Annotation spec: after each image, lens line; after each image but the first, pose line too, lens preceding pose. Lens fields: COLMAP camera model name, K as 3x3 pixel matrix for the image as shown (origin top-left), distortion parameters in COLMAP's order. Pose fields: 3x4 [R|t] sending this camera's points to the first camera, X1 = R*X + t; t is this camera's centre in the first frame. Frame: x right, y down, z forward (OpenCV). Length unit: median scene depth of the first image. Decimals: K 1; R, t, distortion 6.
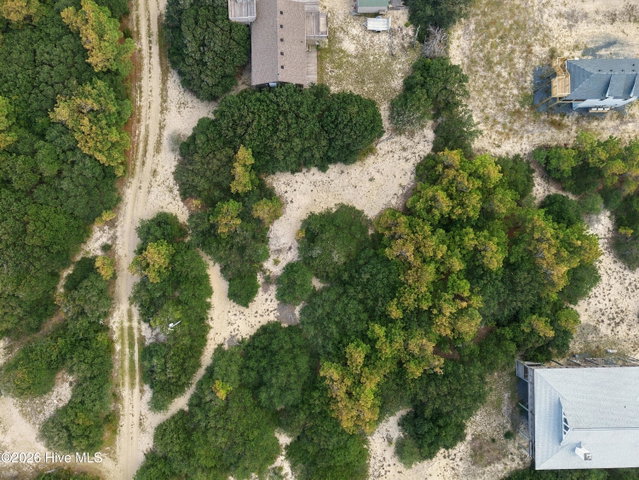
lens RADIAL K [[422.1, 0, 315.7], [0, 422.1, 239.3], [0, 0, 1]] dist [0.010814, -0.016637]
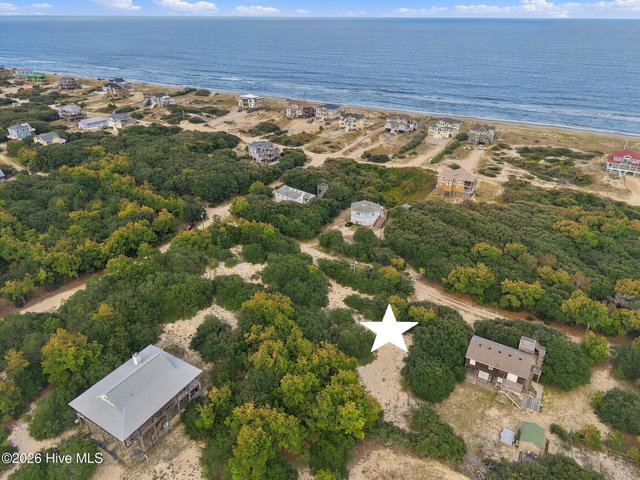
lens RADIAL K [[421.7, 0, 317.9], [0, 421.7, 239.9], [0, 0, 1]] dist [-0.005357, -0.003137]
pose [[-0.523040, 0.383650, -0.761079, 1.086869], [-0.852168, -0.251575, 0.458824, -0.466298], [-0.015440, 0.888551, 0.458518, 0.018503]]
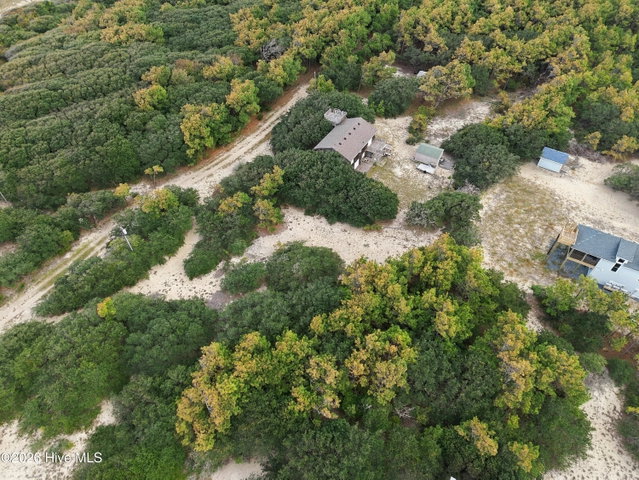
lens RADIAL K [[422.1, 0, 317.3], [0, 422.1, 238.9], [0, 0, 1]] dist [0.010814, -0.016637]
pose [[0.855785, 0.376392, -0.354910, 0.397534], [-0.517331, 0.621394, -0.588420, 0.529209], [-0.000938, 0.687167, 0.726499, 0.239208]]
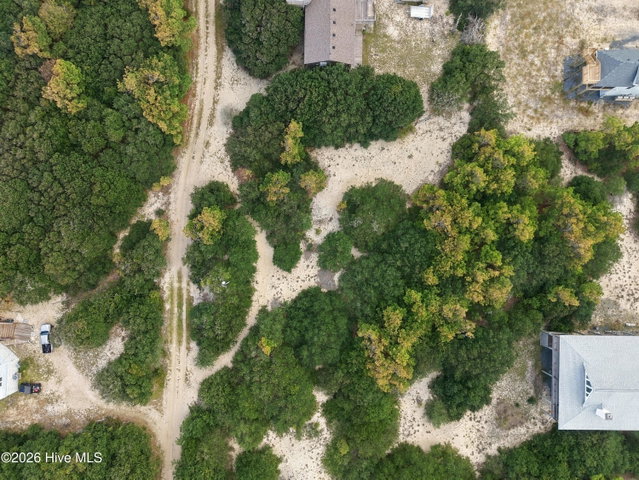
lens RADIAL K [[422.1, 0, 316.8], [0, 422.1, 237.7], [0, 0, 1]] dist [0.010814, -0.016637]
pose [[0.999488, 0.031964, -0.001468, -0.097311], [-0.031973, 0.999467, -0.006551, 0.079030], [0.001258, 0.006595, 0.999977, -0.069221]]
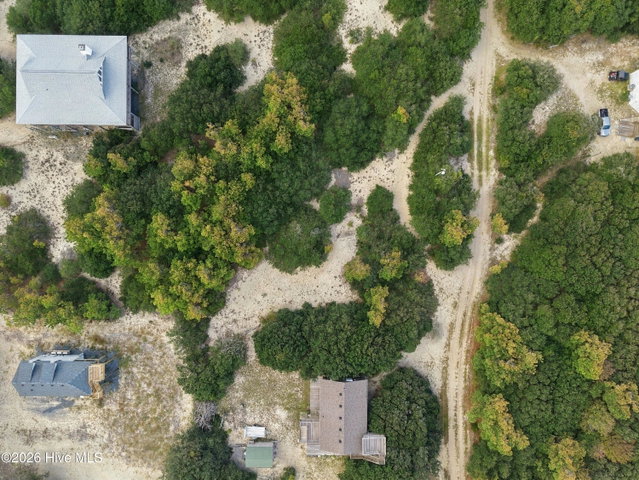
lens RADIAL K [[422.1, 0, 318.1], [0, 422.1, 241.8], [0, 0, 1]] dist [0.010814, -0.016637]
pose [[-0.999548, -0.025940, -0.015165, 0.009649], [0.026059, -0.999631, -0.007680, 0.014011], [-0.014960, -0.008072, 0.999856, -0.134757]]
